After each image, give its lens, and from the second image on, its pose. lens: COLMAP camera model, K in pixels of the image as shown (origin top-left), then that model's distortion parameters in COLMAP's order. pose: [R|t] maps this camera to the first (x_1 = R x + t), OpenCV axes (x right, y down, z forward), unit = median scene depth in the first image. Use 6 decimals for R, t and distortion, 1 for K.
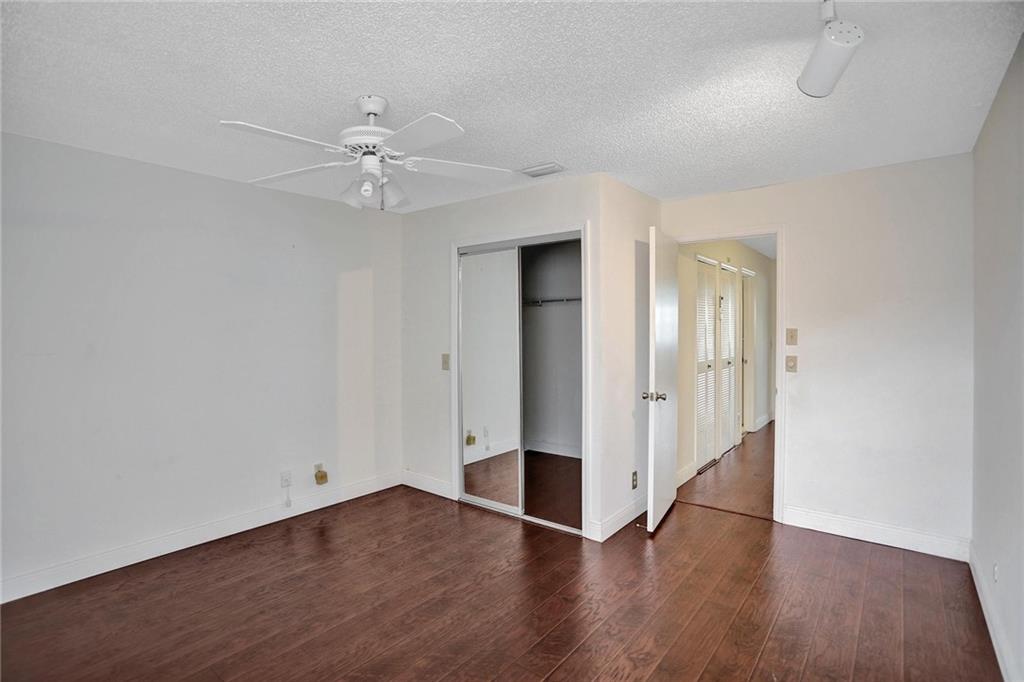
lens RADIAL K [[515.0, 0, 513.4], [0, 515.0, 328.6], [0, 0, 1]] dist [-0.047599, 0.000188]
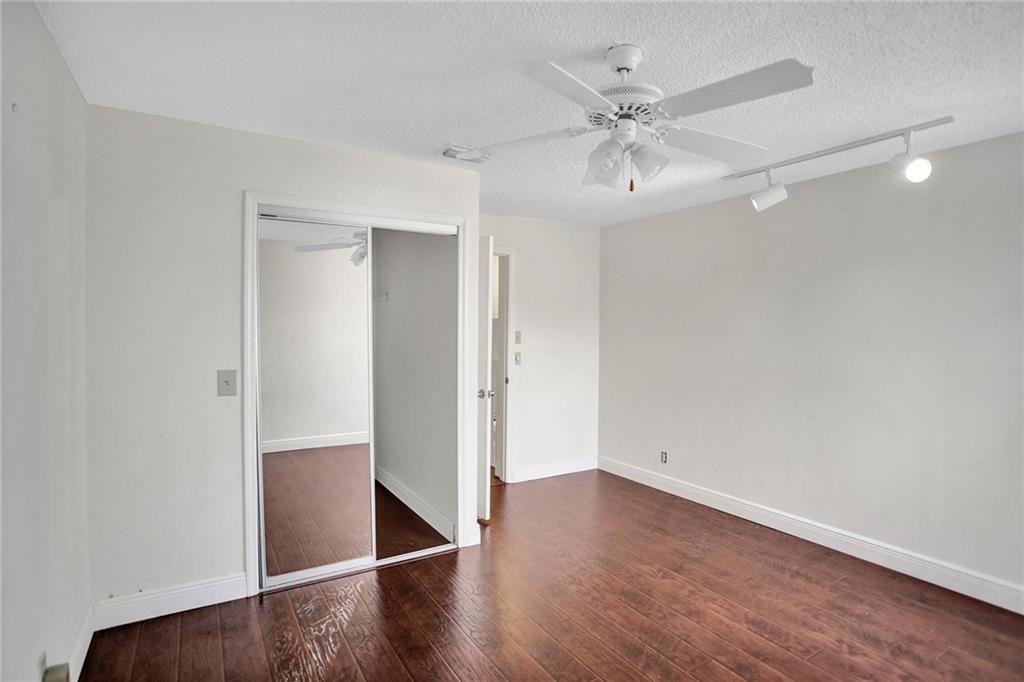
lens RADIAL K [[515.0, 0, 513.4], [0, 515.0, 328.6], [0, 0, 1]] dist [-0.047599, 0.000188]
pose [[0.327294, 0.014396, 0.944813, -0.715028], [0.002972, 0.999863, -0.016264, 0.014068], [-0.944918, 0.008132, 0.327207, 0.572288]]
